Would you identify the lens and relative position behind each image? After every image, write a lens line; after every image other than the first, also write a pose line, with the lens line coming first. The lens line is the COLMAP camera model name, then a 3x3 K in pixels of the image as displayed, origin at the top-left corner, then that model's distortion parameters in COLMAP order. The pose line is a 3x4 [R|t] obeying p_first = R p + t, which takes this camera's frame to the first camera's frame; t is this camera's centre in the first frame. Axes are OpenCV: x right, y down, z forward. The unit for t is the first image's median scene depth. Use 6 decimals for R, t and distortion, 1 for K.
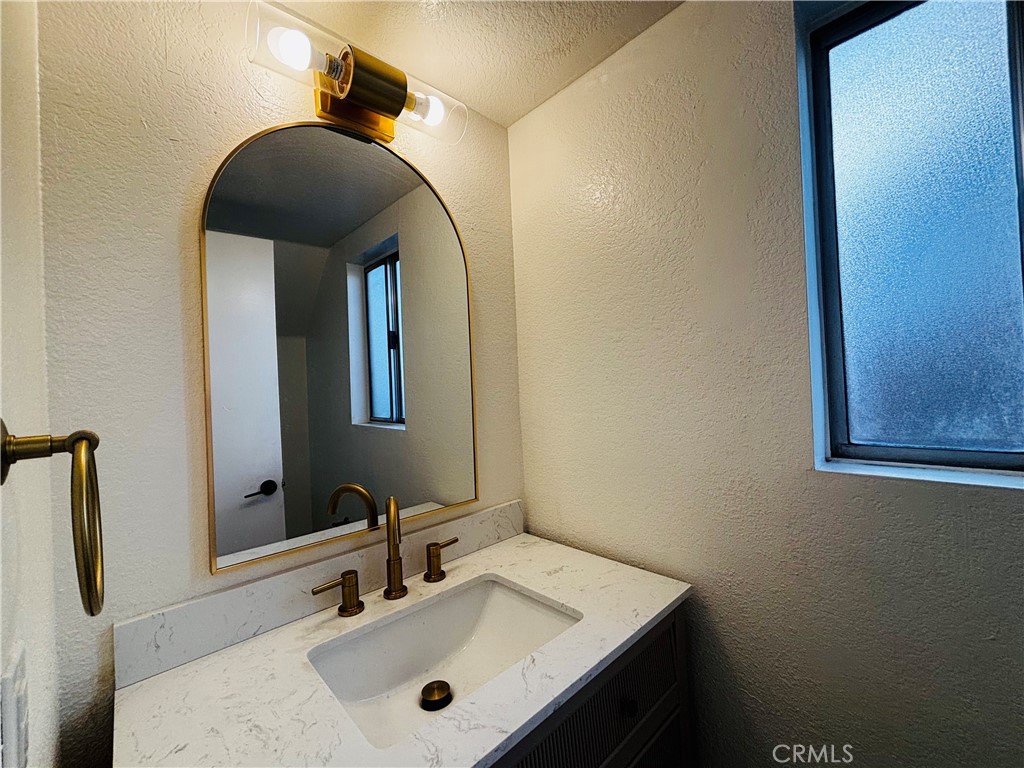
lens RADIAL K [[415.9, 0, 510.2], [0, 415.9, 382.7], [0, 0, 1]] dist [0.003423, -0.000965]
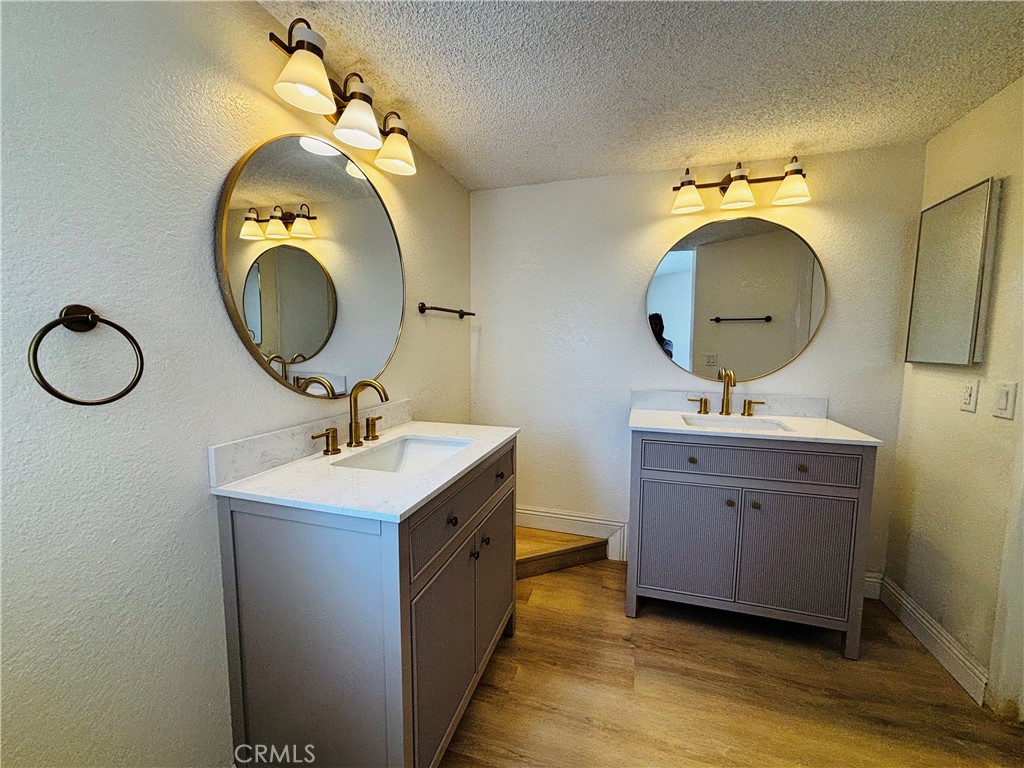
lens RADIAL K [[415.9, 0, 510.7], [0, 415.9, 386.0], [0, 0, 1]] dist [0.003423, -0.000965]
pose [[0.871866, 0.006607, 0.489700, -0.571086], [-0.054011, 0.995107, 0.082737, 0.129209], [-0.486757, -0.098585, 0.867957, -0.695972]]
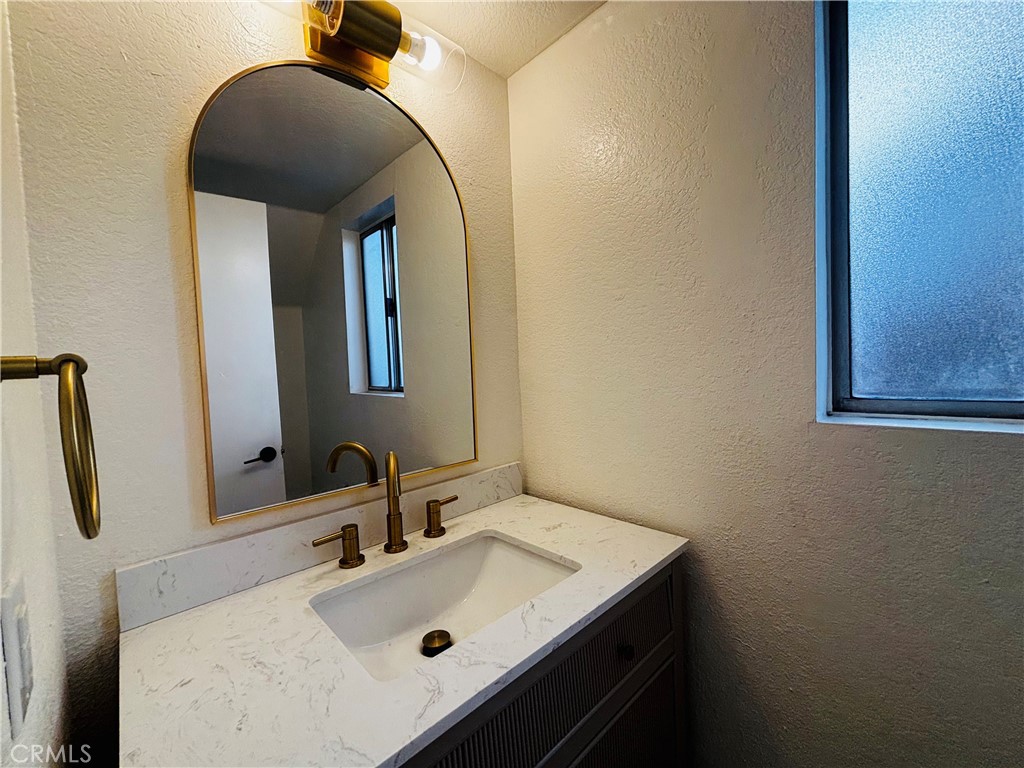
lens RADIAL K [[415.9, 0, 510.0], [0, 415.9, 383.3], [0, 0, 1]] dist [0.003423, -0.000965]
pose [[0.999991, 0.001833, 0.003776, -0.003511], [-0.002026, 0.998658, 0.051747, 0.059854], [-0.003676, -0.051755, 0.998653, 0.012380]]
